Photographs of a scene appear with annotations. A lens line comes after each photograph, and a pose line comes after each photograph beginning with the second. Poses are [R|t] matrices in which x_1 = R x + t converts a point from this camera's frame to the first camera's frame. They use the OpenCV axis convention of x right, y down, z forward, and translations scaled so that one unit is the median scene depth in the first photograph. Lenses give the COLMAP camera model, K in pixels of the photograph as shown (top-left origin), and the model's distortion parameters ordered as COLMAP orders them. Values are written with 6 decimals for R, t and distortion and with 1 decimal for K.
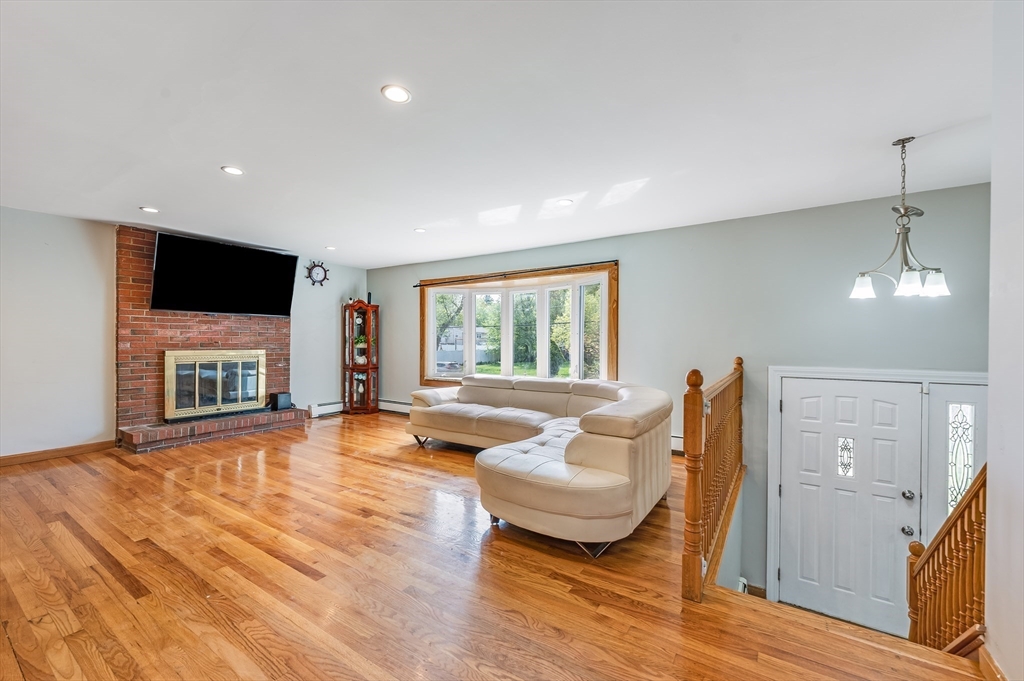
lens RADIAL K [[411.4, 0, 508.9], [0, 411.4, 343.5], [0, 0, 1]] dist [-0.000386, 0.000867]
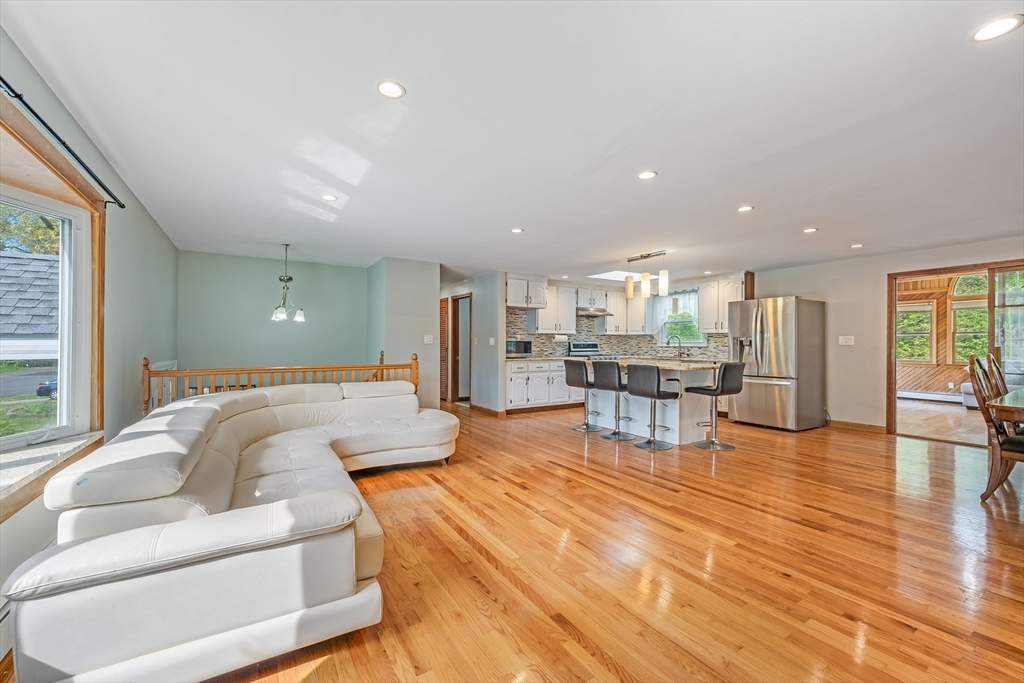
lens RADIAL K [[415.3, 0, 514.7], [0, 415.3, 344.3], [0, 0, 1]] dist [0.000109, 0.000527]
pose [[-0.914877, -0.008980, 0.403632, -0.519656], [-0.006552, 0.999951, 0.007396, -0.009034], [-0.403679, 0.004122, -0.914891, 1.358252]]
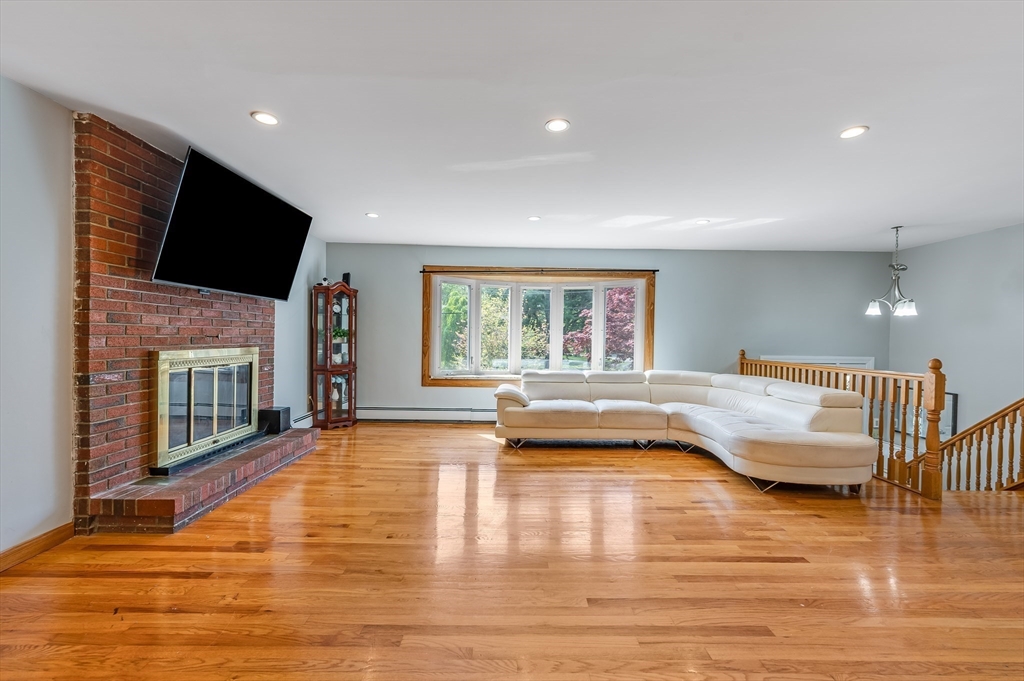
lens RADIAL K [[411.4, 0, 511.4], [0, 411.4, 343.5], [0, 0, 1]] dist [-0.000386, 0.000867]
pose [[0.828761, -0.004054, 0.559587, -0.786897], [-0.006167, 0.999847, 0.016376, -0.006052], [-0.559568, -0.017023, 0.828610, 0.252007]]
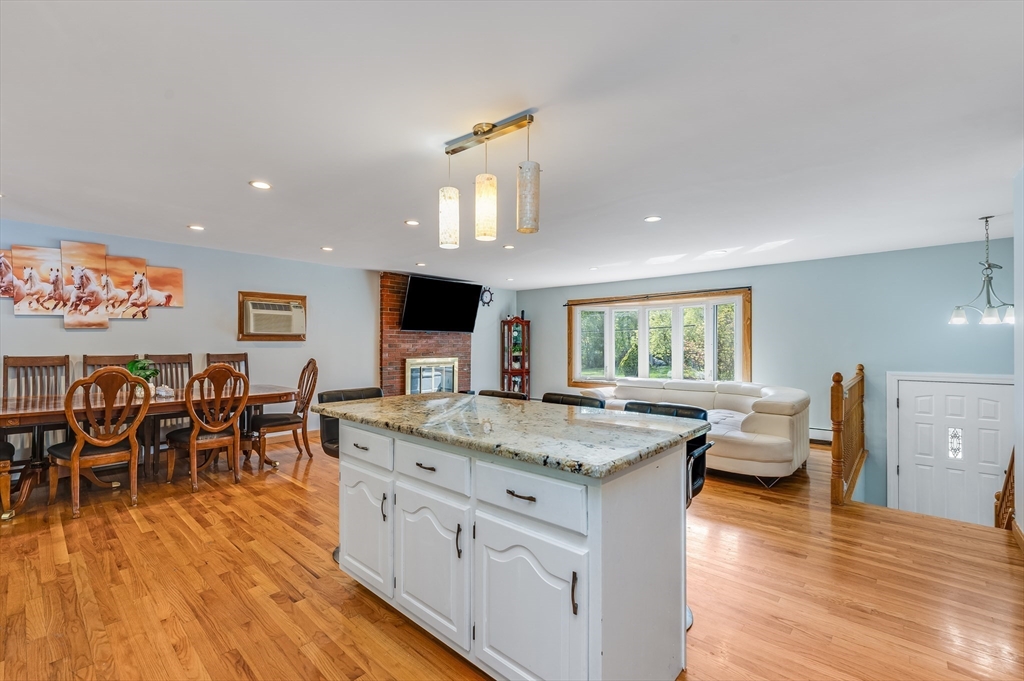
lens RADIAL K [[436.0, 0, 509.3], [0, 436.0, 343.3], [0, 0, 1]] dist [-0.002946, 0.000618]
pose [[0.988108, -0.005172, -0.153673, -0.271251], [0.003668, 0.999943, -0.010068, -0.019699], [0.153716, 0.009385, 0.988070, -0.439696]]
